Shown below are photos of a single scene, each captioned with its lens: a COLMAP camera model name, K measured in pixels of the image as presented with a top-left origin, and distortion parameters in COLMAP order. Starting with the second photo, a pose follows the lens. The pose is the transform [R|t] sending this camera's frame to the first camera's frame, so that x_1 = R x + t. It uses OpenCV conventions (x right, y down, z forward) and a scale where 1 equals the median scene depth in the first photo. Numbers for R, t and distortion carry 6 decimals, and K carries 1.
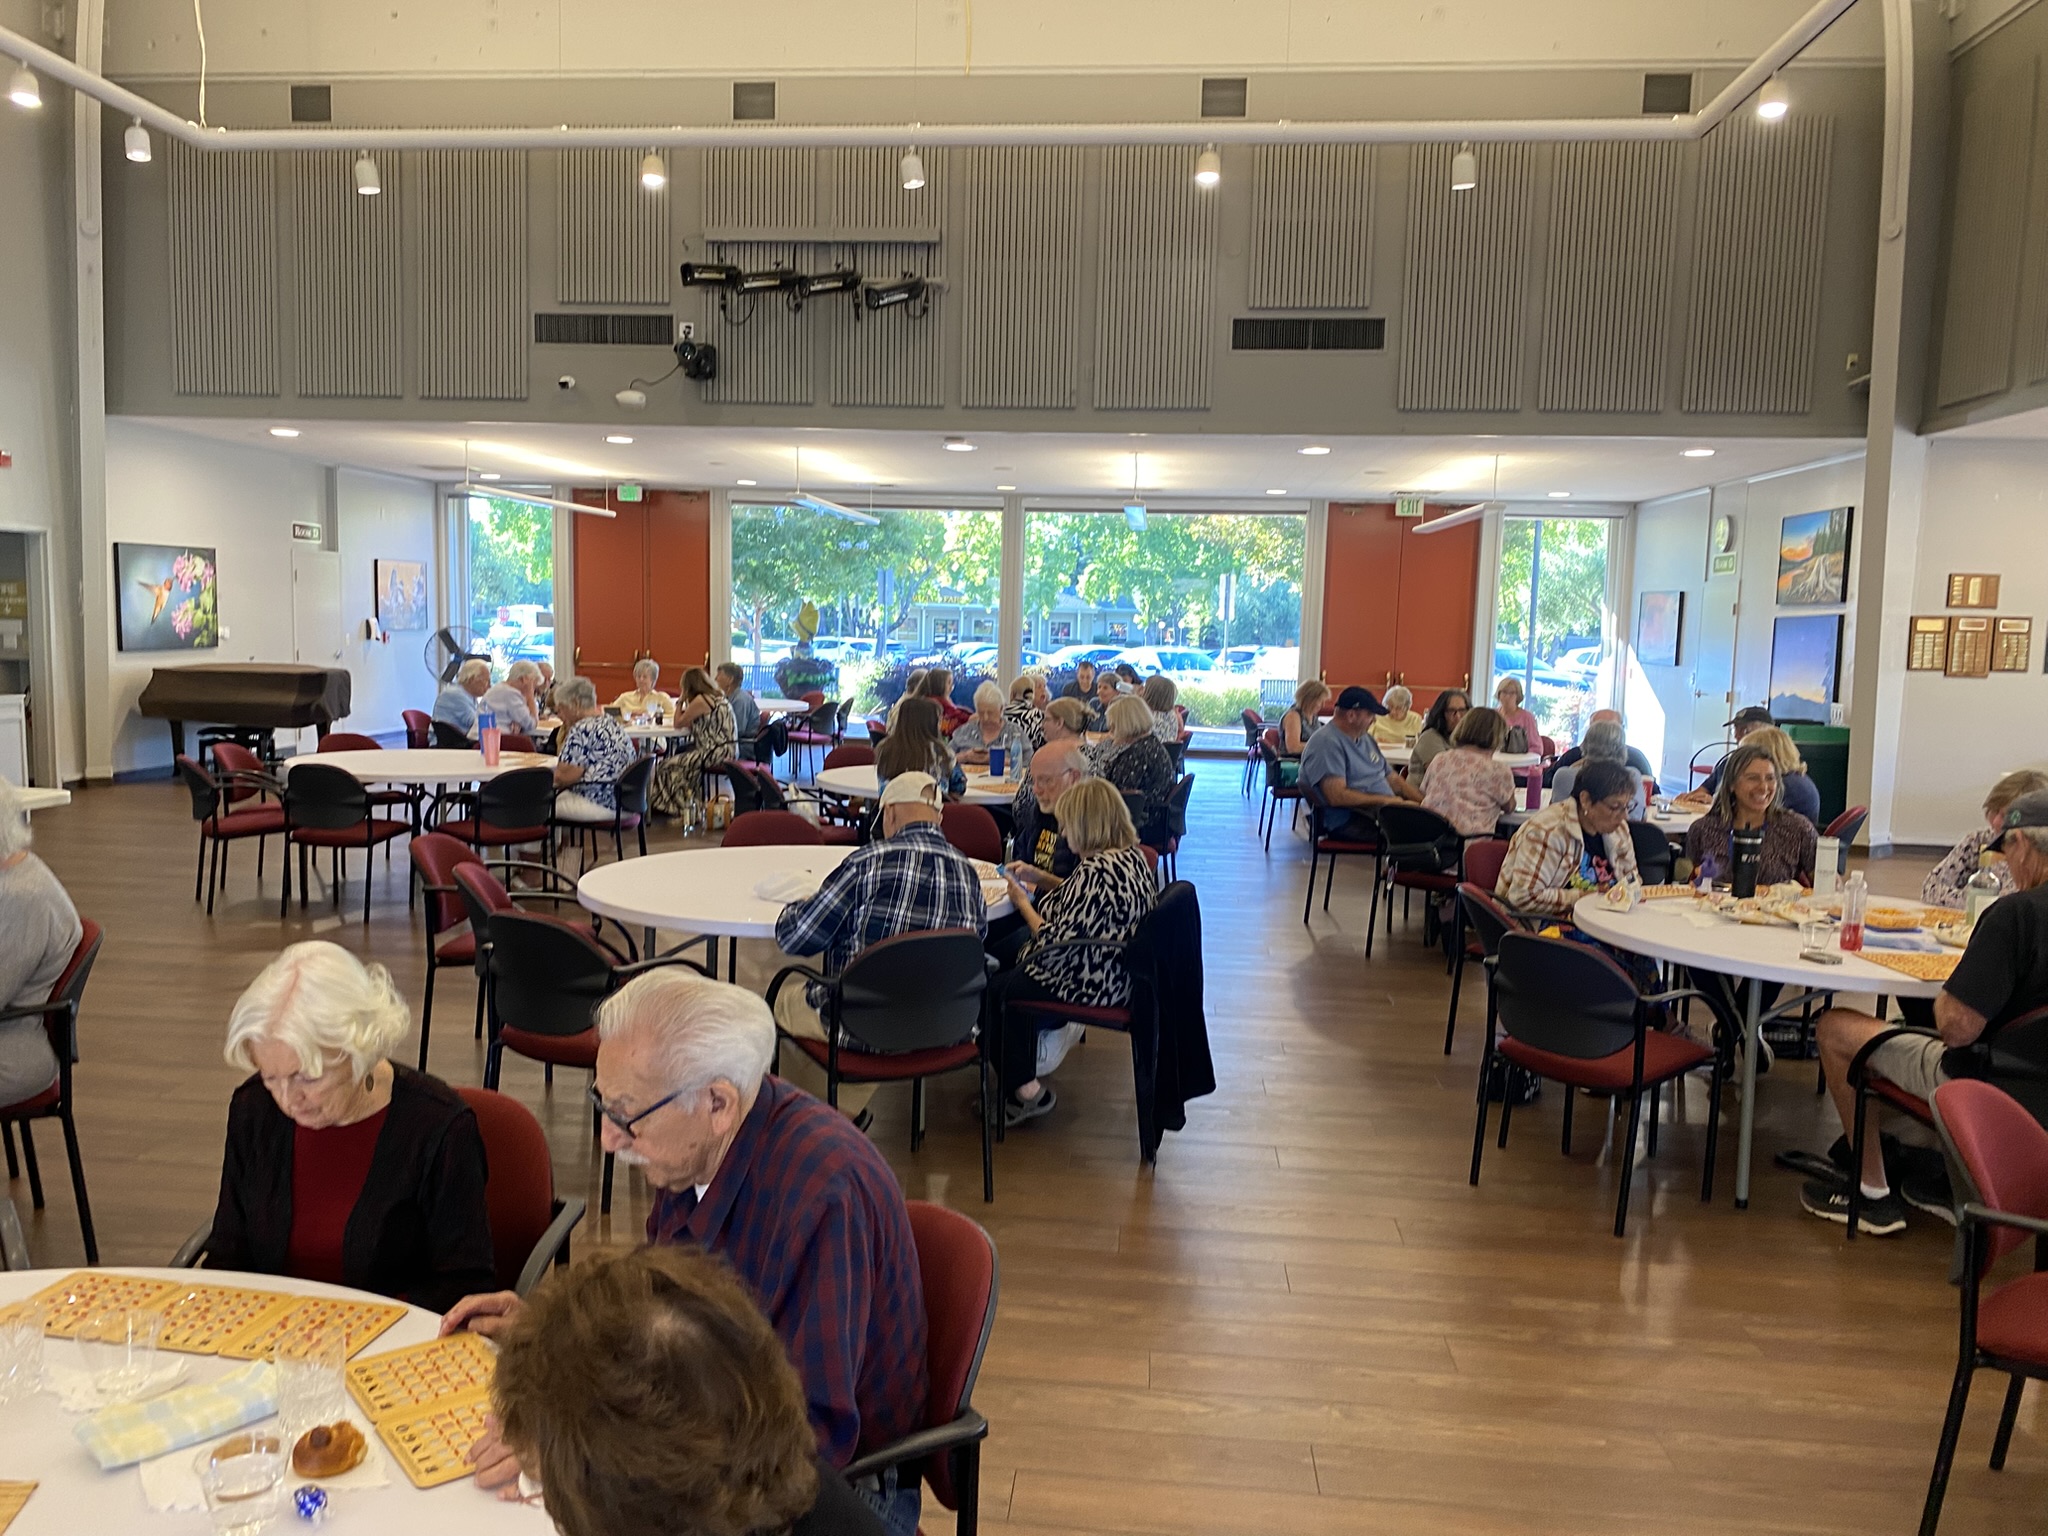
lens RADIAL K [[1571.0, 0, 1010.0], [0, 1571.0, 768.4], [0, 0, 1]] dist [0.008521, 0.003670]
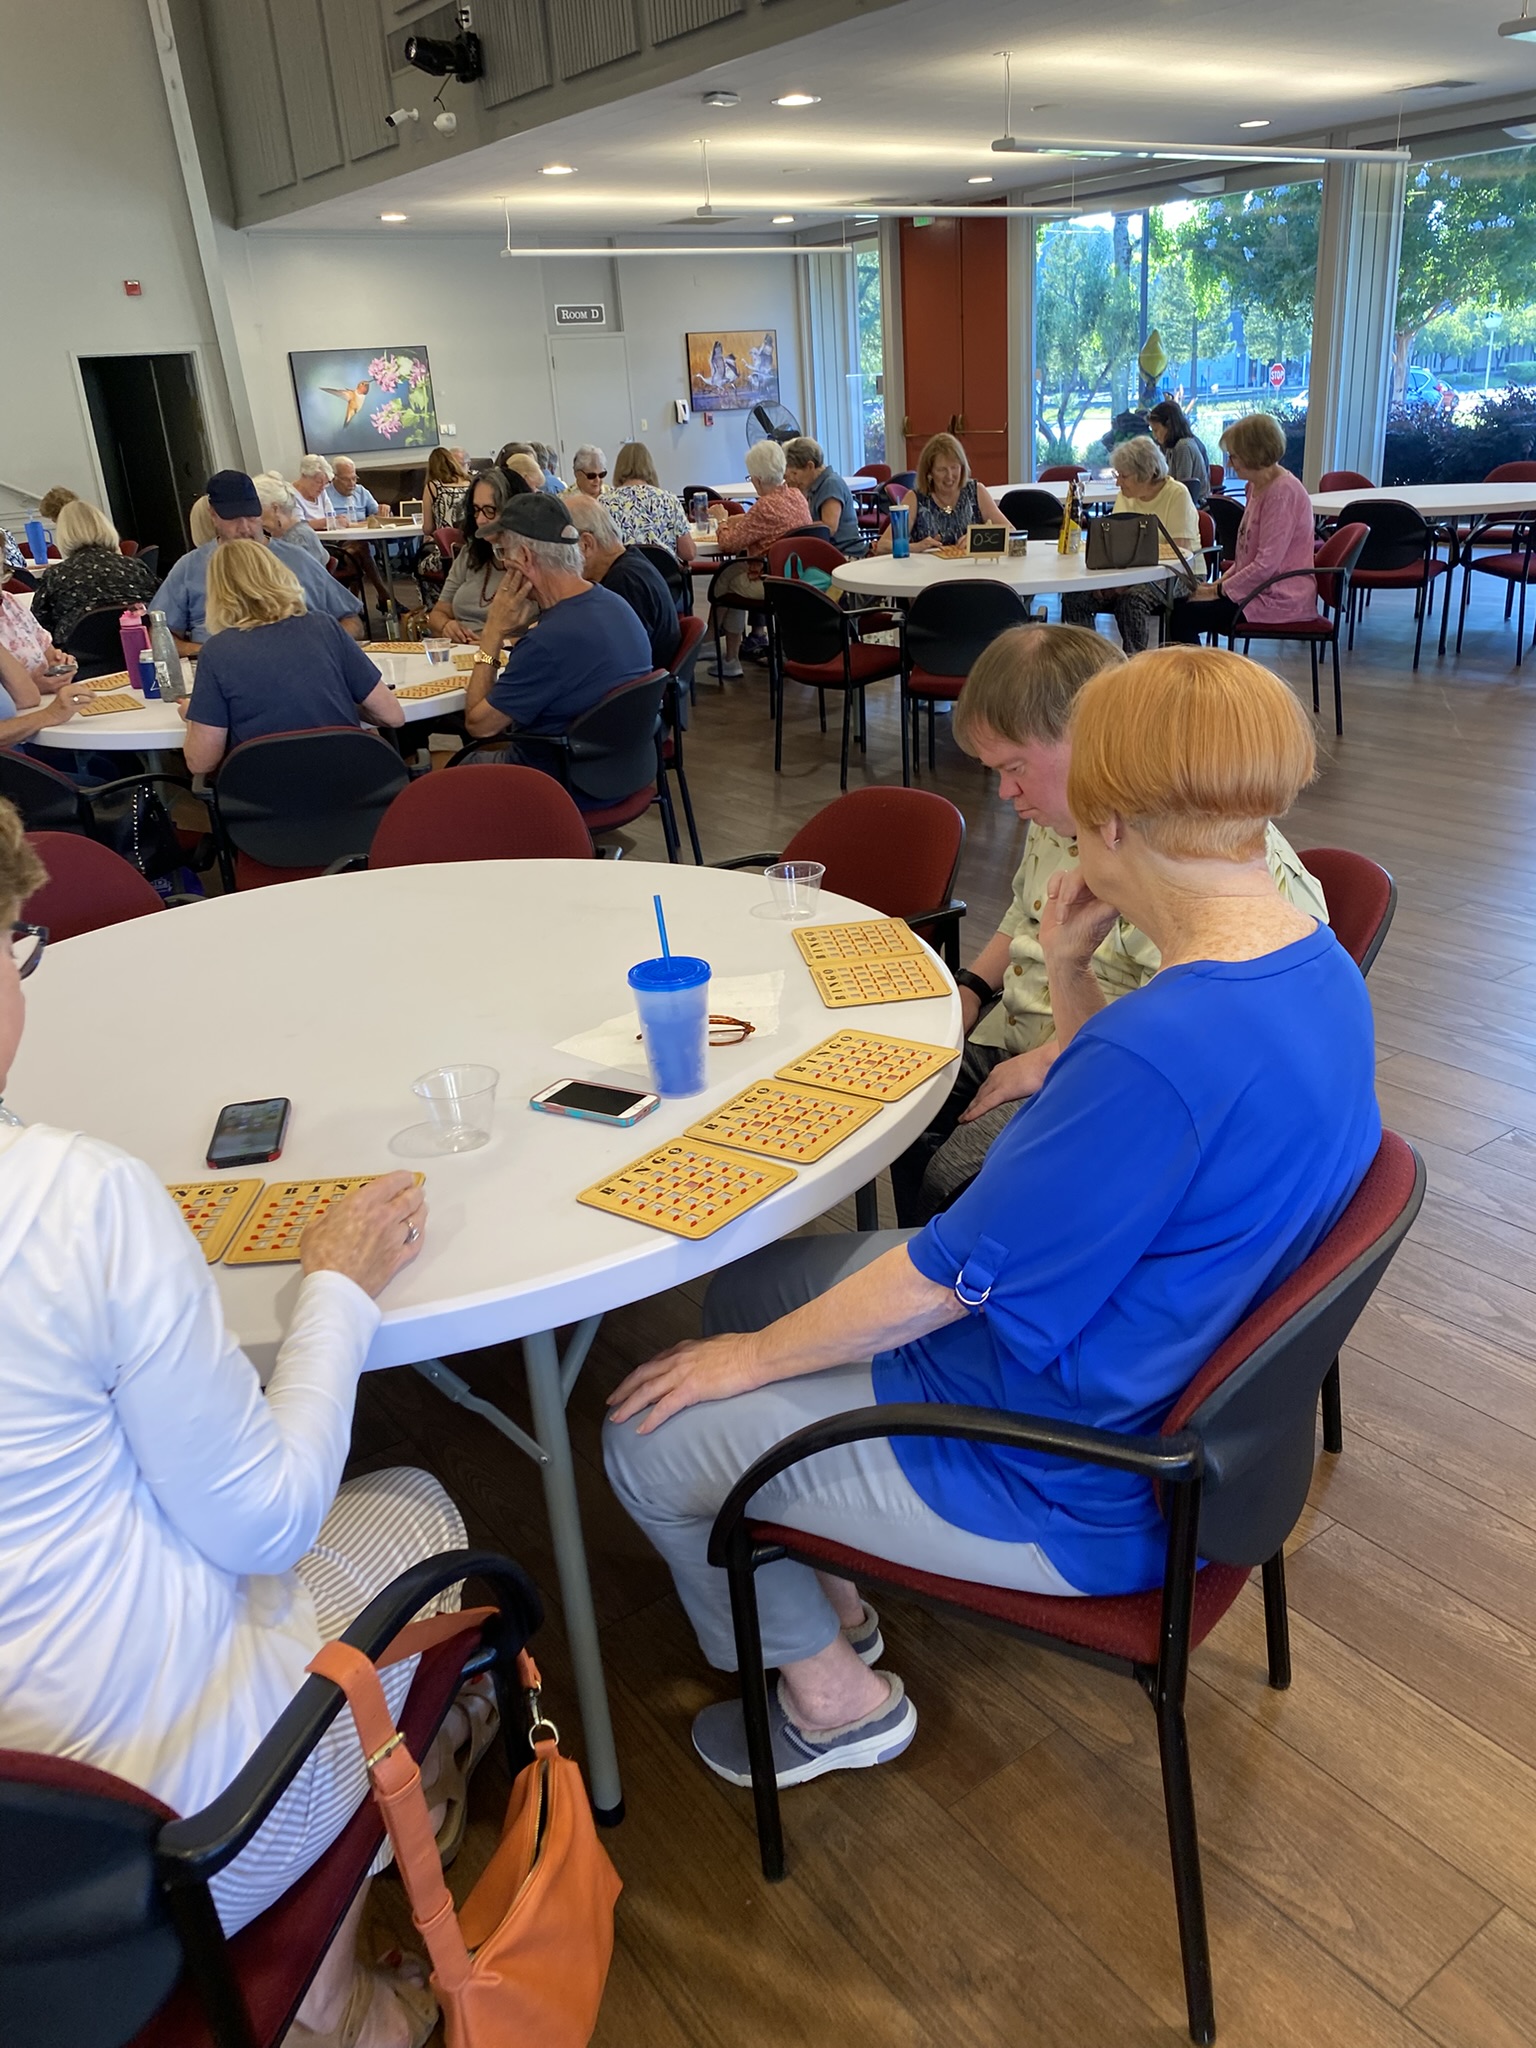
lens RADIAL K [[1571.0, 0, 768.0], [0, 1571.0, 1024.0], [0, 0, 1]] dist [0.008521, 0.003670]
pose [[0.655446, 0.221098, -0.722154, 0.521179], [0.003051, 0.955406, 0.295281, -0.016191], [0.755236, -0.195744, 0.625542, 0.432429]]
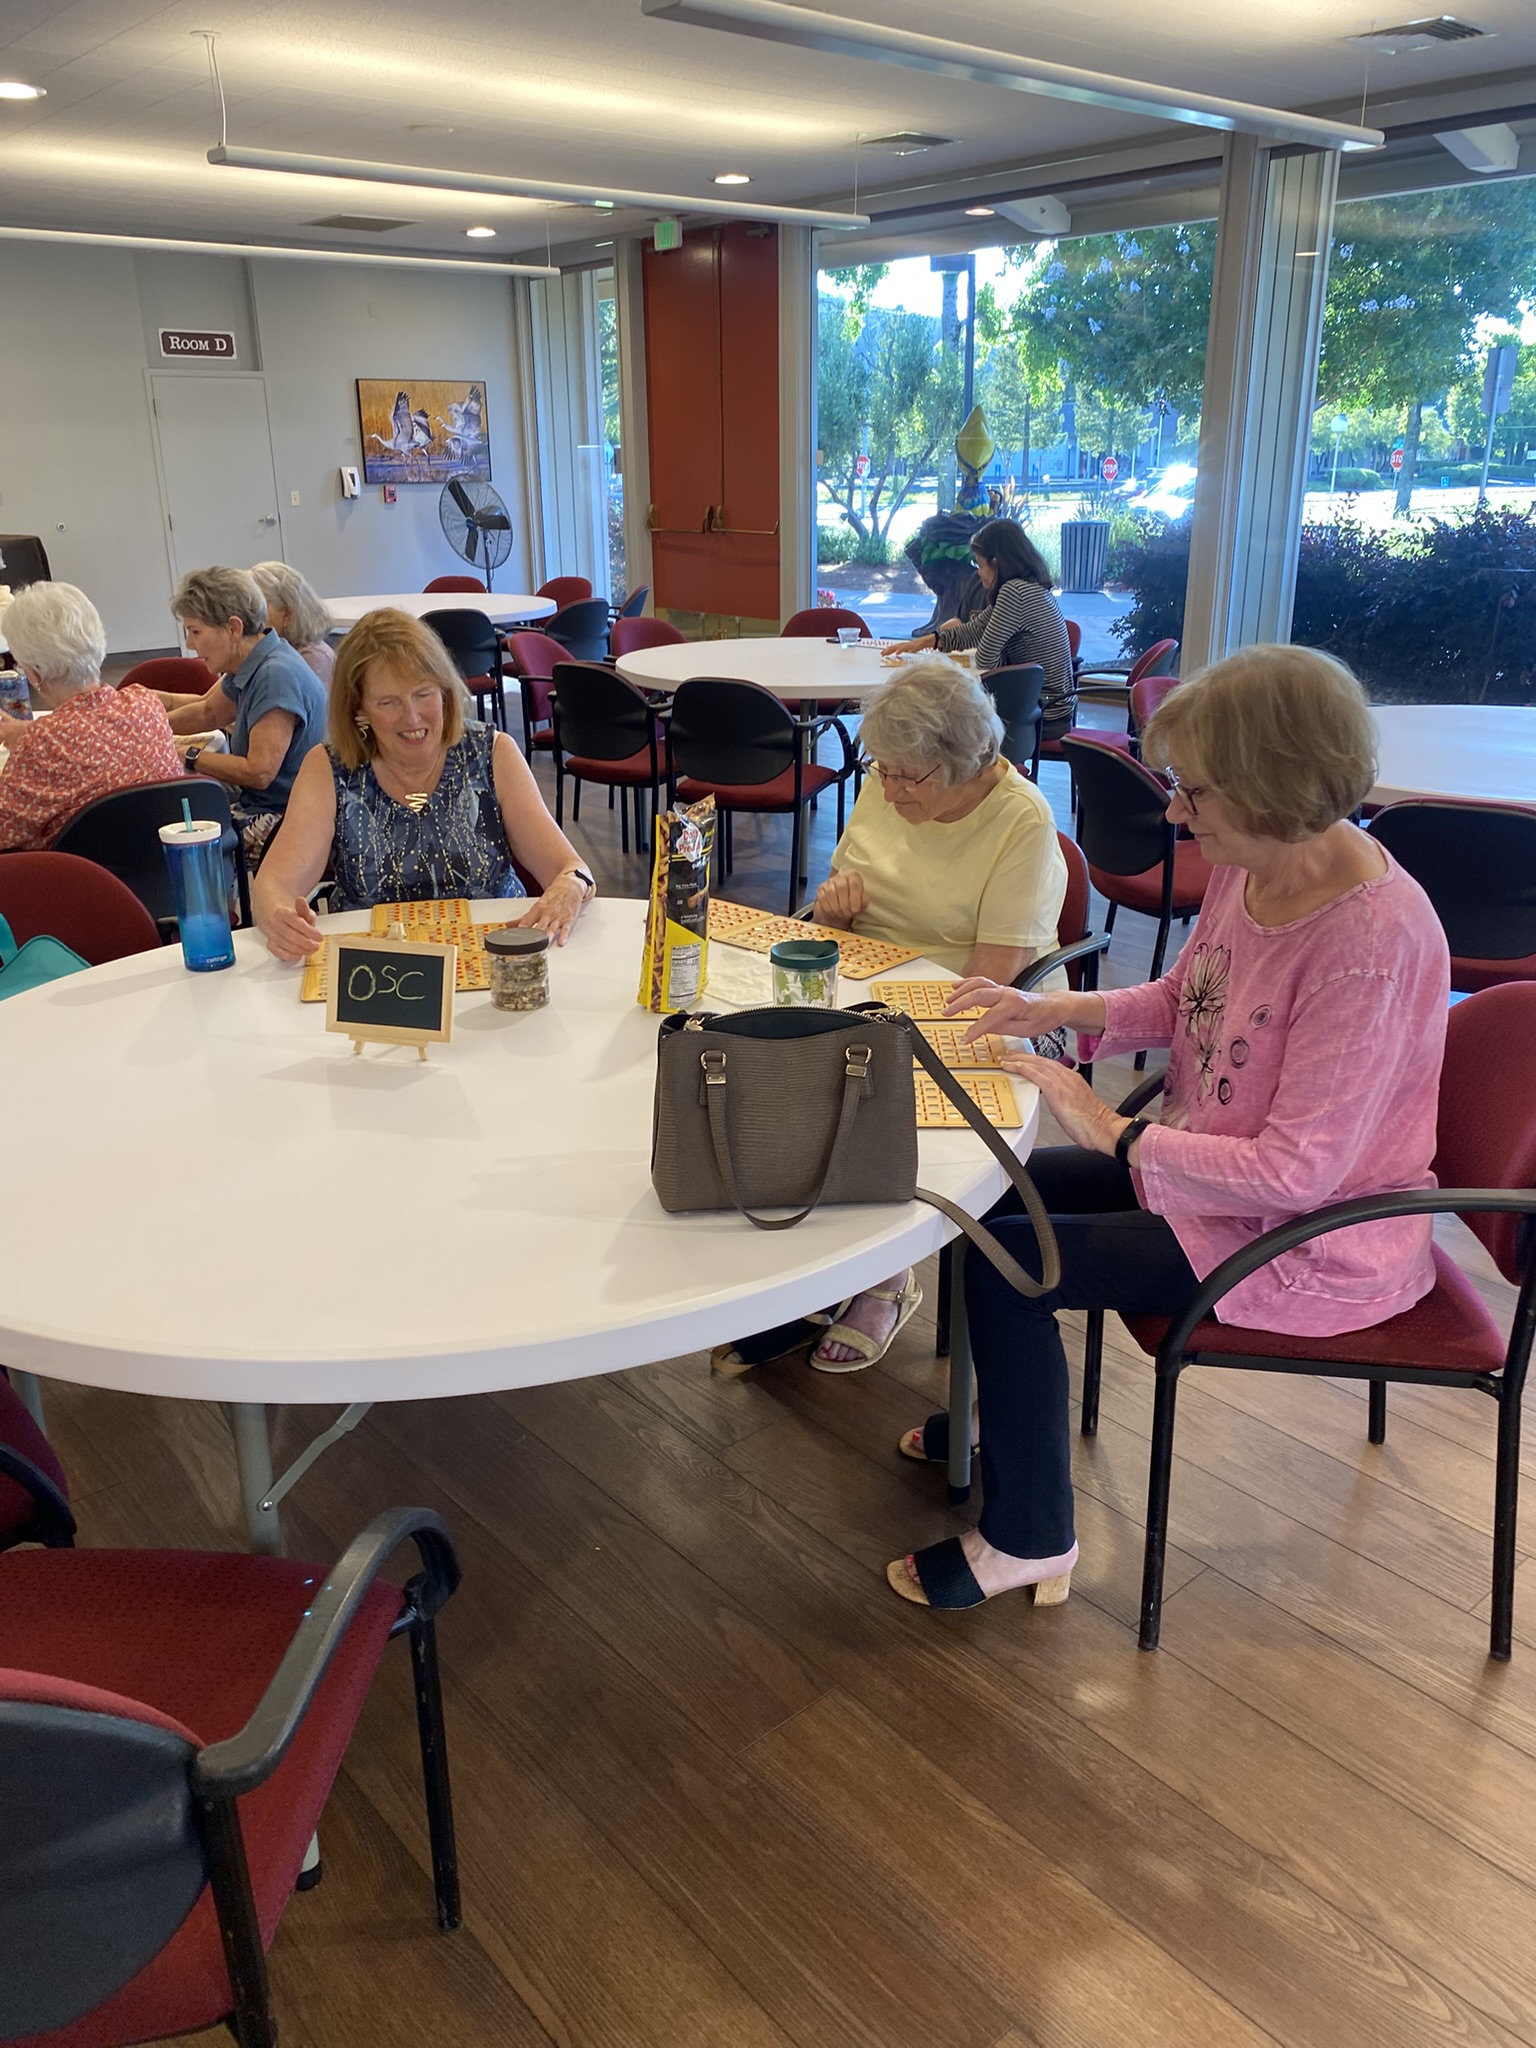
lens RADIAL K [[1572.0, 0, 728.5], [0, 1572.0, 1029.0], [0, 0, 1]] dist [0.008893, -0.001457]
pose [[0.708460, 0.208904, -0.674124, 0.321457], [-0.037822, 0.965053, 0.259312, -0.049581], [0.704737, -0.158216, 0.691603, 0.714019]]
